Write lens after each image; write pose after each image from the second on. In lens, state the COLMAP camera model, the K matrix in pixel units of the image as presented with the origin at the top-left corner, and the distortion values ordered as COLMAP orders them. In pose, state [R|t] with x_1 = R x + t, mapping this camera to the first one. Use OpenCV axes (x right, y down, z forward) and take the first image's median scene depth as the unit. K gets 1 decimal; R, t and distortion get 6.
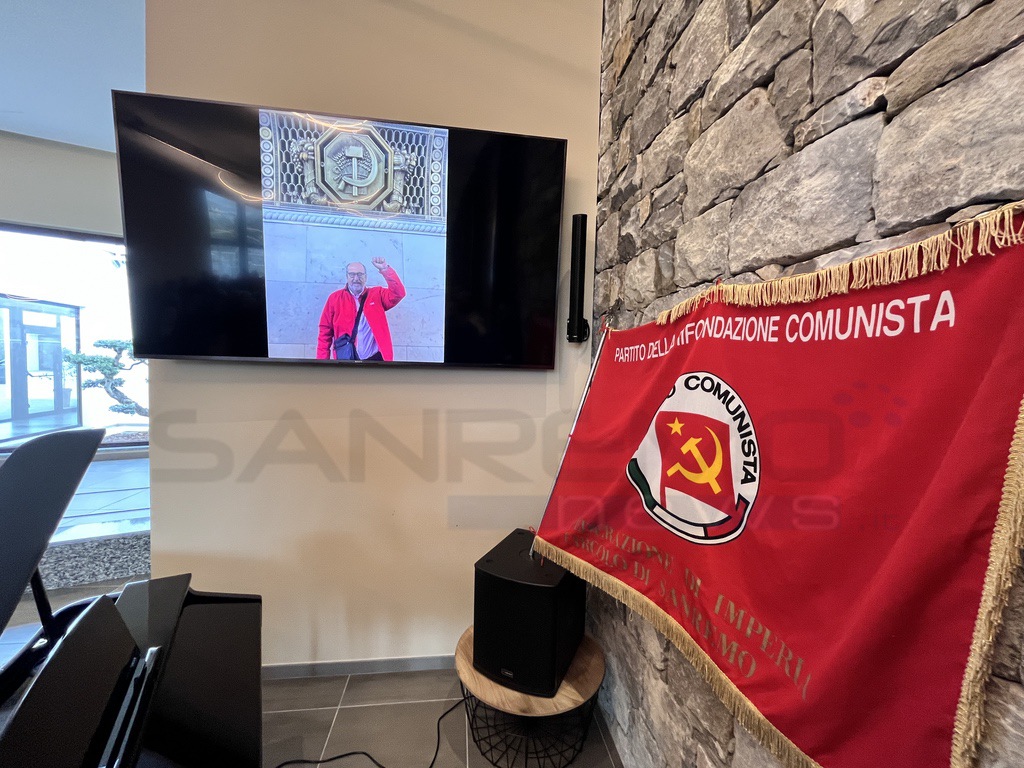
lens RADIAL K [[413.2, 0, 512.0], [0, 413.2, 384.0], [0, 0, 1]] dist [-0.004166, -0.000392]
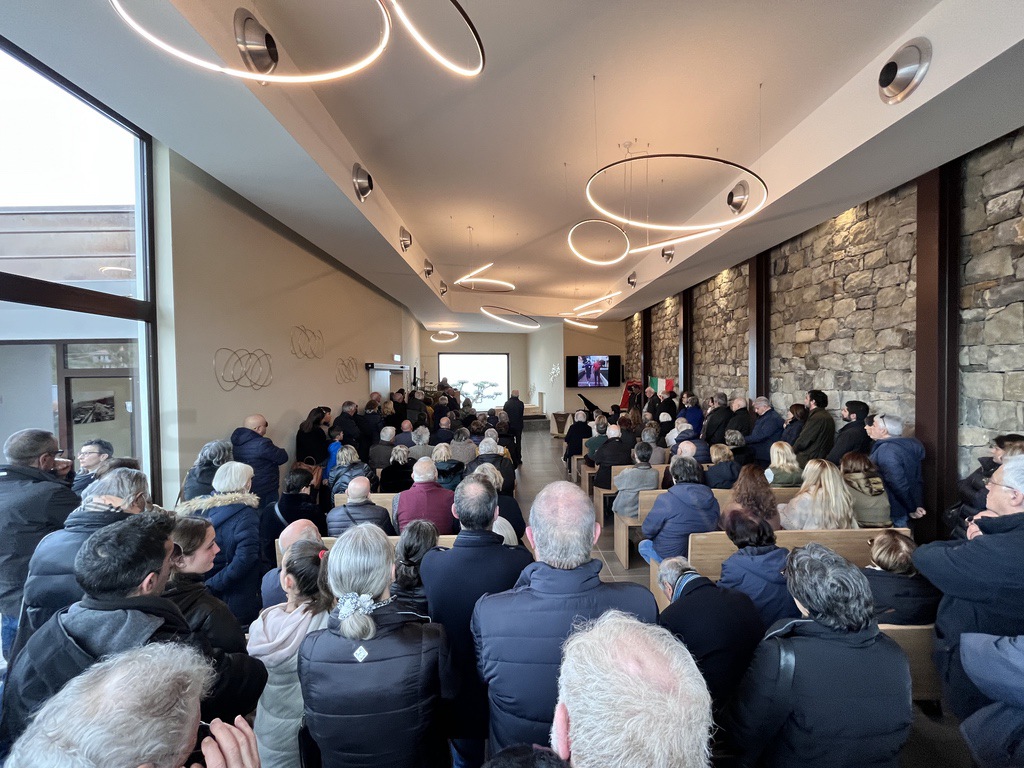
lens RADIAL K [[413.2, 0, 512.0], [0, 413.2, 384.0], [0, 0, 1]] dist [-0.004166, -0.000392]
pose [[0.991309, -0.037242, -0.126174, -0.910767], [0.033352, 0.998905, -0.032803, 0.102016], [0.127258, 0.028309, 0.991466, -6.823349]]
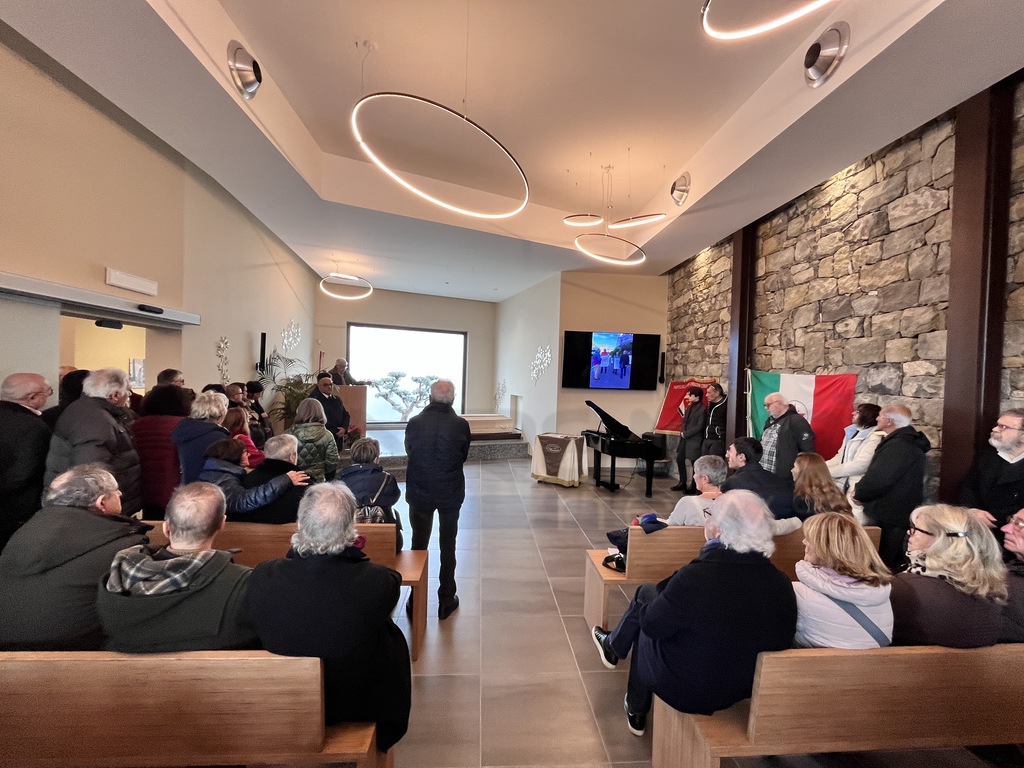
lens RADIAL K [[413.2, 0, 512.0], [0, 413.2, 384.0], [0, 0, 1]] dist [-0.004166, -0.000392]
pose [[0.998592, 0.000512, -0.053043, -1.175692], [-0.002342, 0.999404, -0.034429, 0.049373], [0.052993, 0.034505, 0.997999, -3.311624]]
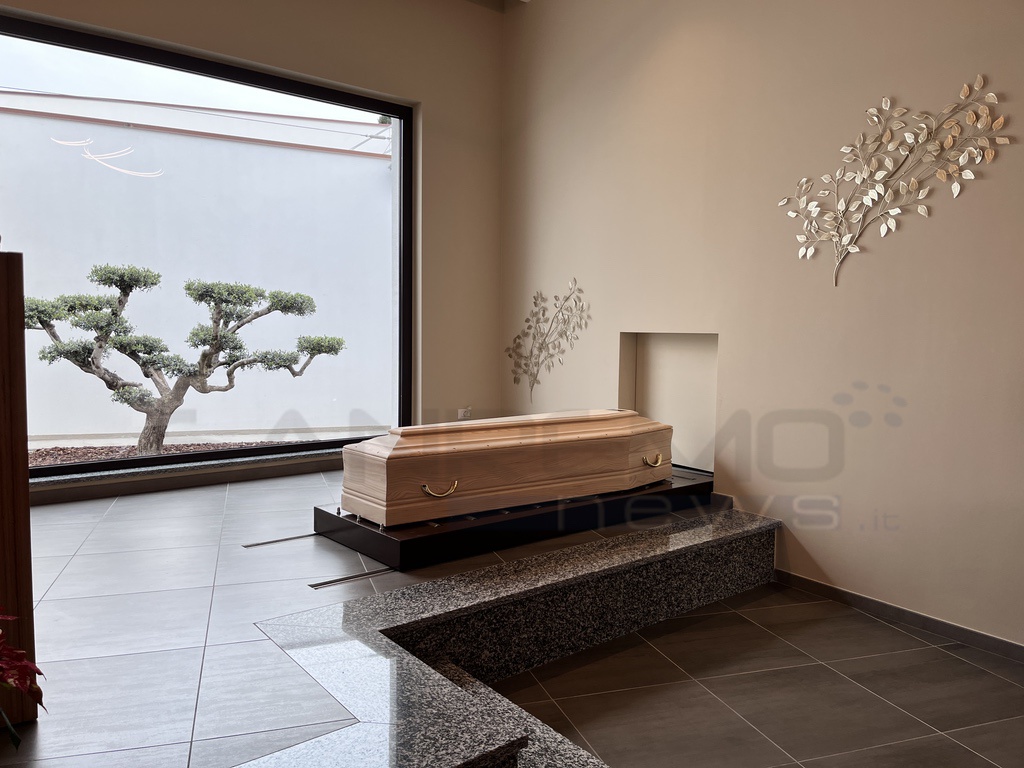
lens RADIAL K [[779.1, 0, 512.0], [0, 779.1, 384.0], [0, 0, 1]] dist [0.002176, -0.074392]
pose [[0.980724, -0.027165, 0.193500, -2.443831], [0.021760, 0.999313, 0.030005, 0.088908], [-0.194182, -0.025216, 0.980641, -0.341229]]
